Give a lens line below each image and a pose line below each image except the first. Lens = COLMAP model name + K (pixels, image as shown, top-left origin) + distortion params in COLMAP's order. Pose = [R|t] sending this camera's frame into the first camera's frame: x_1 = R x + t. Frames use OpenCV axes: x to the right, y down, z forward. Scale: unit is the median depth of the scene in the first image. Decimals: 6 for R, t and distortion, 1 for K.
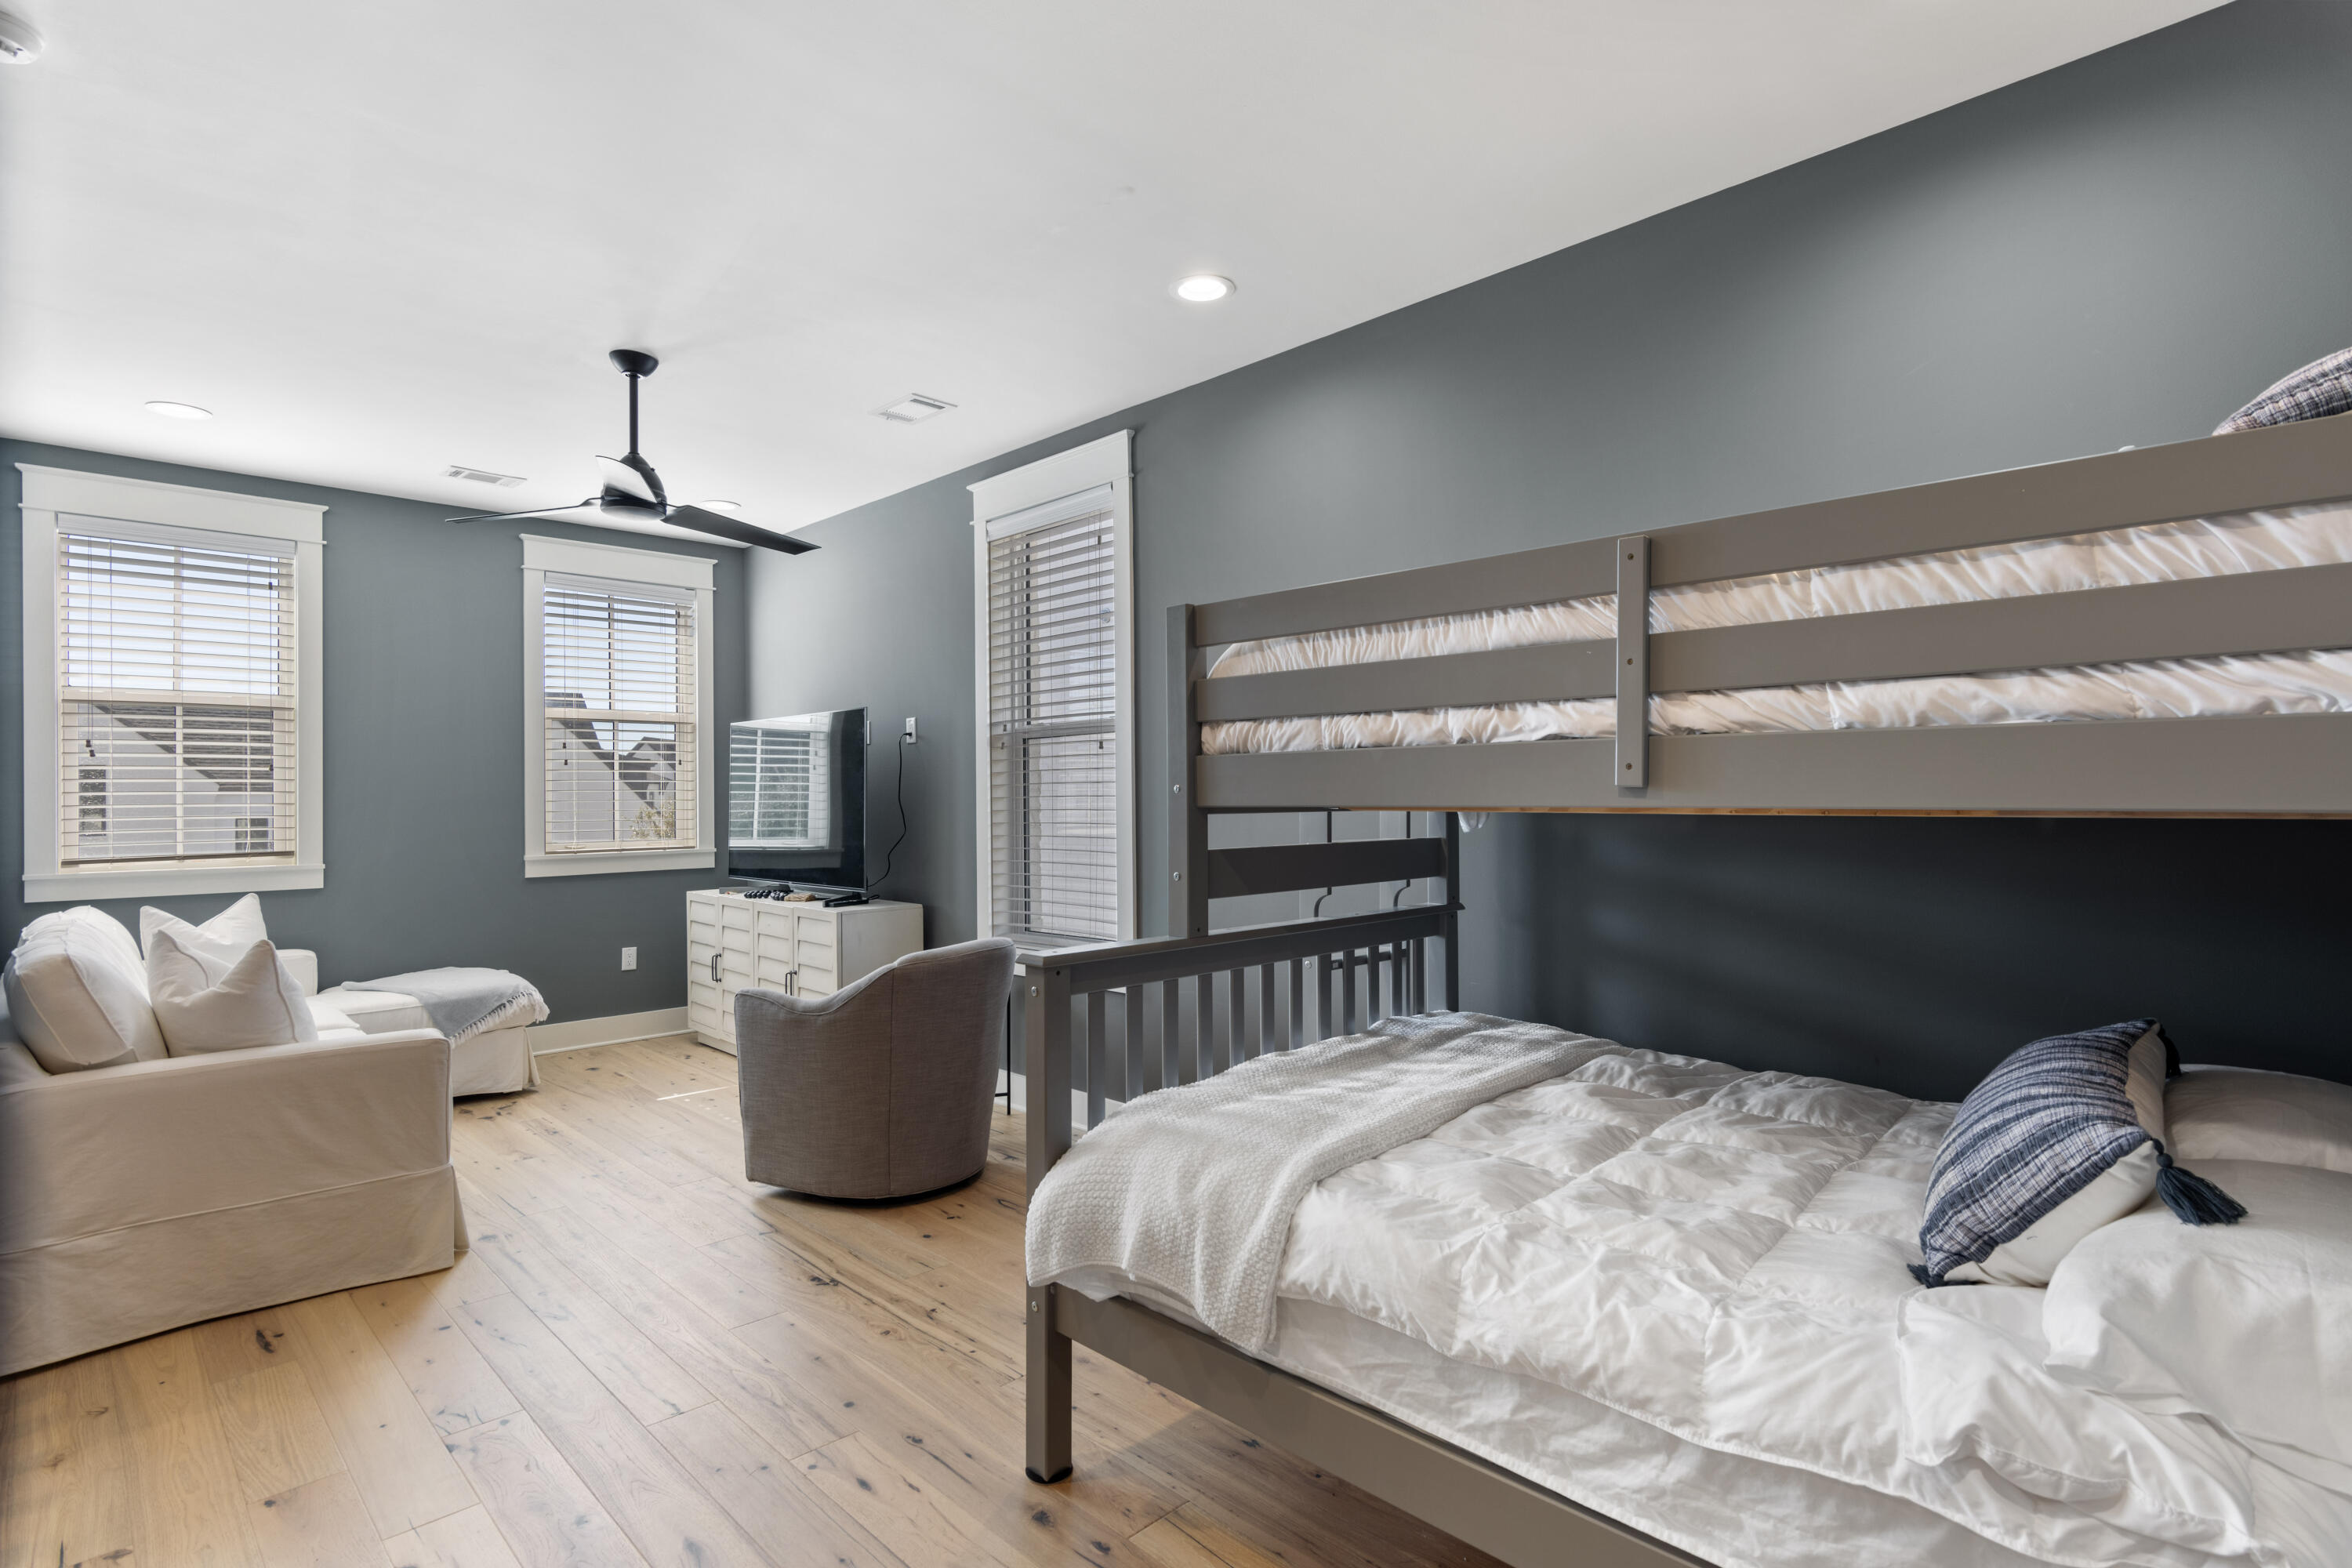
lens RADIAL K [[1154.7, 0, 1171.6], [0, 1154.7, 787.5], [0, 0, 1]] dist [0.002291, -0.000035]
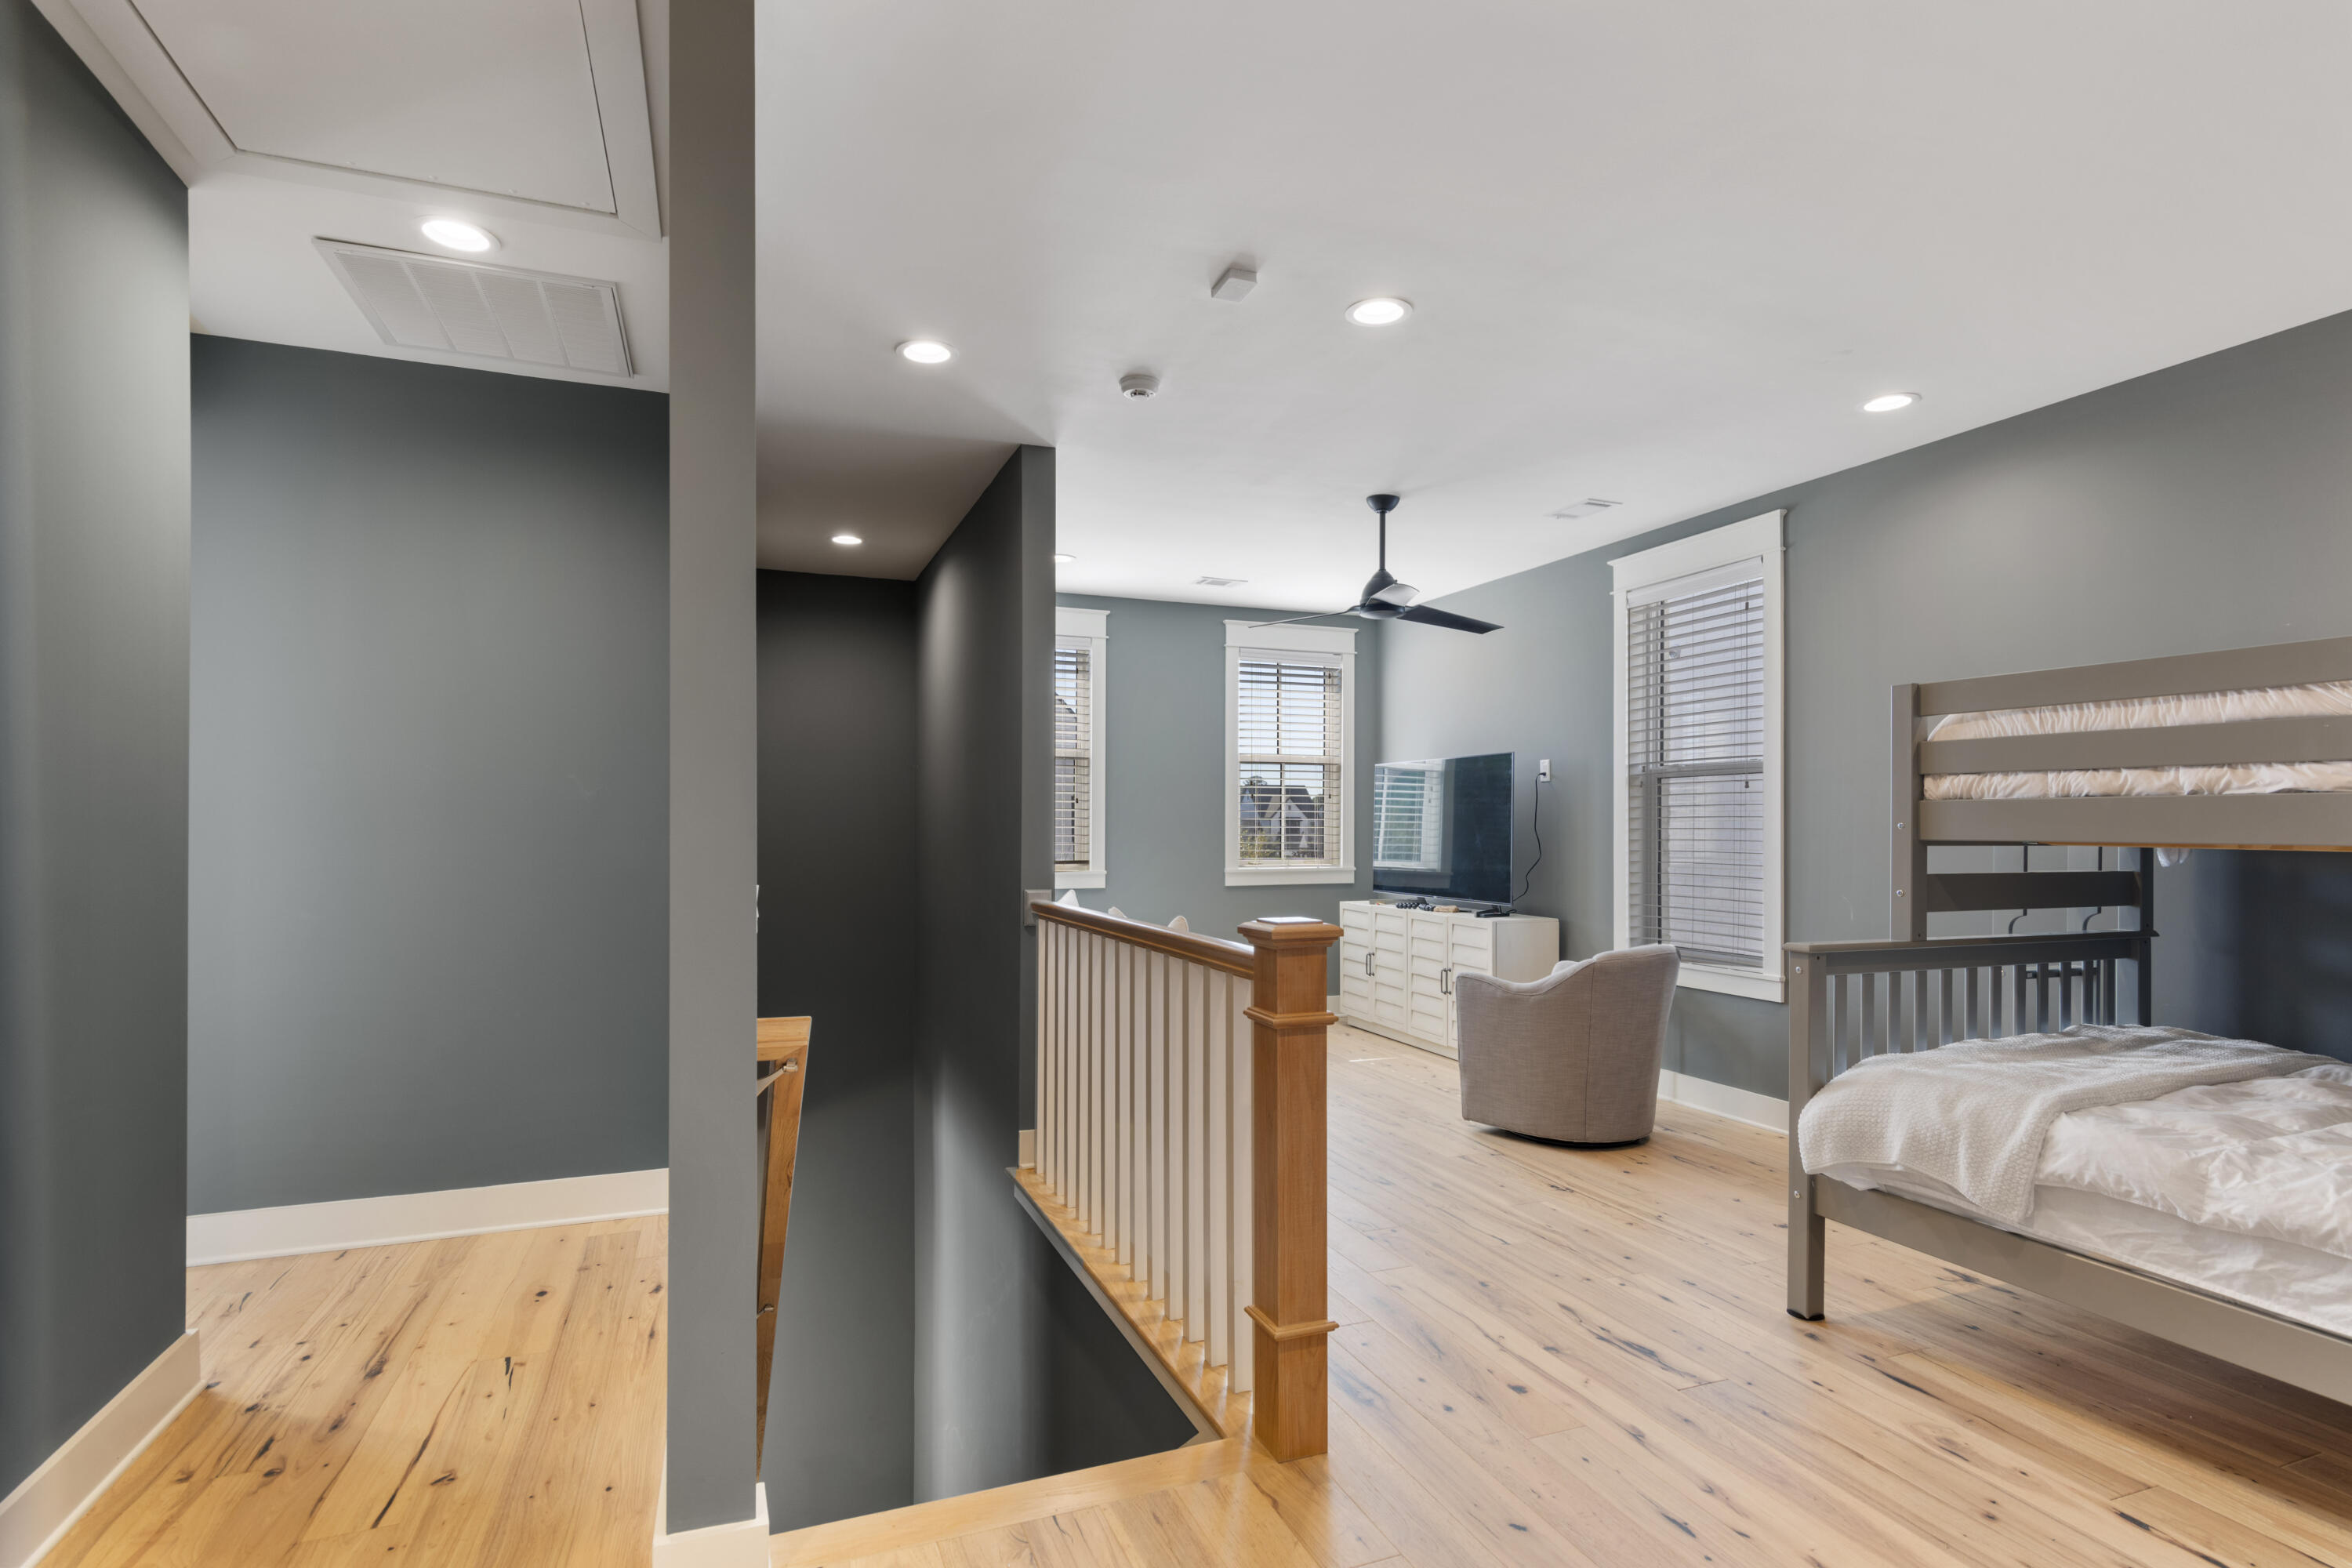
lens RADIAL K [[1154.7, 0, 1190.5], [0, 1154.7, 822.9], [0, 0, 1]] dist [0.002291, -0.000035]
pose [[0.920094, 0.010840, -0.391547, -0.179128], [-0.008473, 0.999934, 0.007773, -0.004544], [0.391605, -0.003834, 0.920125, -0.411166]]
